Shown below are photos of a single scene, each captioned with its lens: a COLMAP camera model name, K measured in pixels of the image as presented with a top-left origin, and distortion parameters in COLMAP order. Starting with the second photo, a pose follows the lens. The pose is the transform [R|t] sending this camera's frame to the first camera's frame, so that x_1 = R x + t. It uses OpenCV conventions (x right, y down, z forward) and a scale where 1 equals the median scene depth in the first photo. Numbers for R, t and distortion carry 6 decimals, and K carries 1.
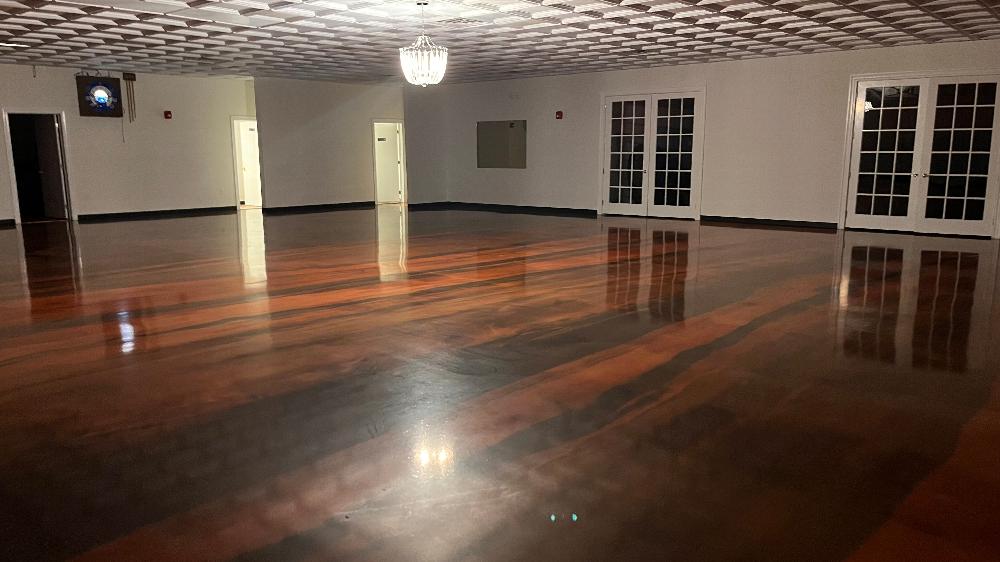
lens RADIAL K [[764.6, 0, 493.3], [0, 764.6, 289.5], [0, 0, 1]] dist [0.061779, -0.057624]
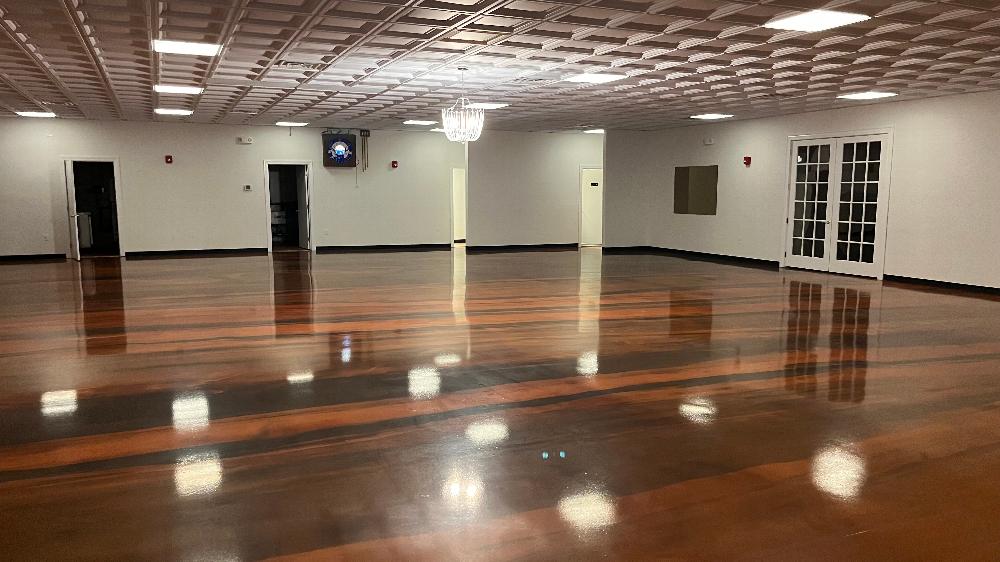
lens RADIAL K [[764.6, 0, 509.8], [0, 764.6, 286.7], [0, 0, 1]] dist [0.061779, -0.057624]
pose [[0.907120, 0.061339, -0.416379, 0.245055], [-0.083326, 0.995914, -0.034819, -0.016044], [0.412541, 0.066280, 0.908524, 0.029175]]
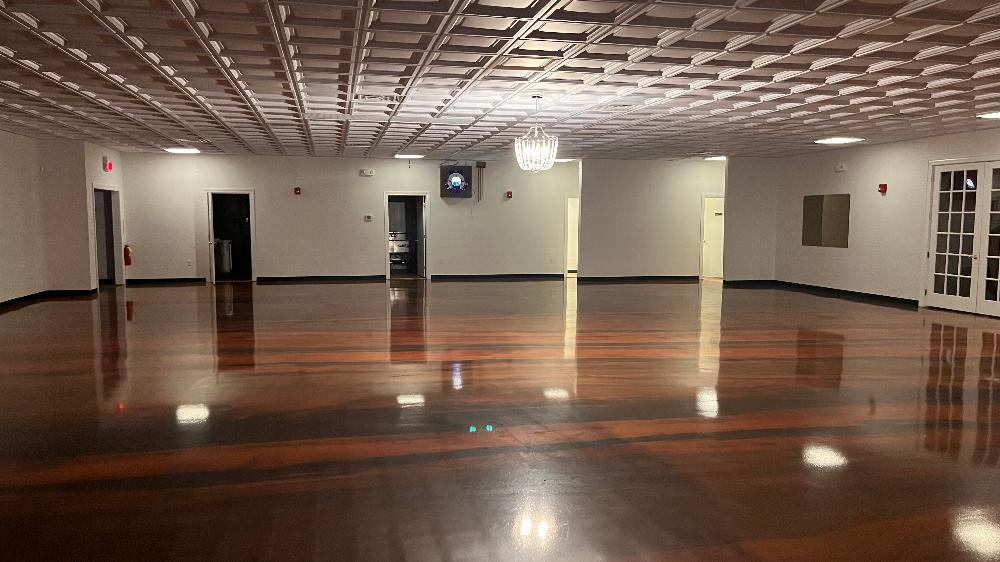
lens RADIAL K [[764.6, 0, 508.7], [0, 764.6, 288.4], [0, 0, 1]] dist [0.061779, -0.057624]
pose [[0.807035, 0.063505, -0.587079, 0.286722], [-0.115615, 0.991951, -0.051631, -0.024770], [0.579075, 0.109544, 0.807882, 0.075438]]
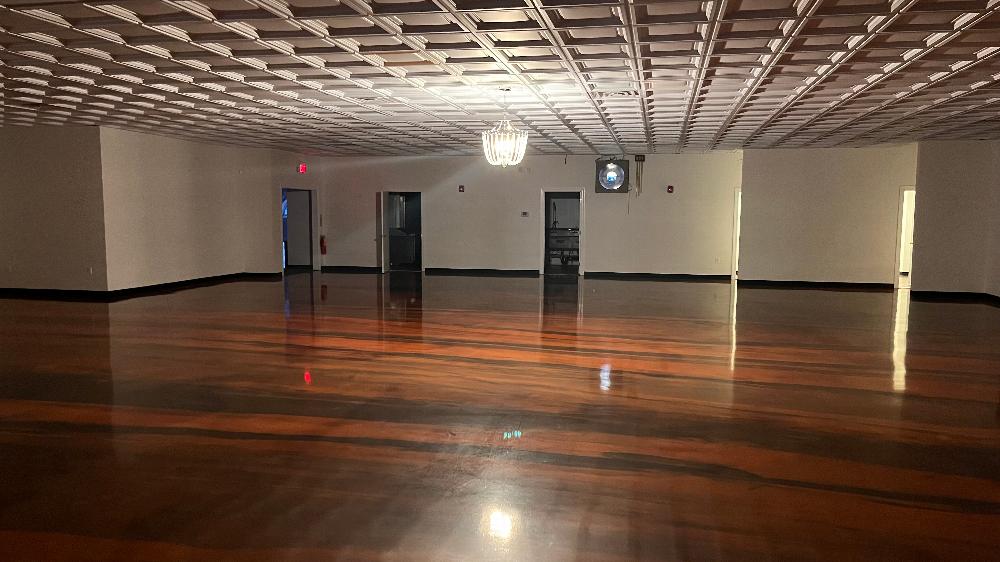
lens RADIAL K [[764.6, 0, 505.5], [0, 764.6, 281.6], [0, 0, 1]] dist [0.061779, -0.057624]
pose [[0.483067, 0.087833, -0.871167, 0.461790], [-0.167735, 0.985811, 0.006381, -0.065308], [0.859367, 0.143043, 0.490946, 0.286292]]
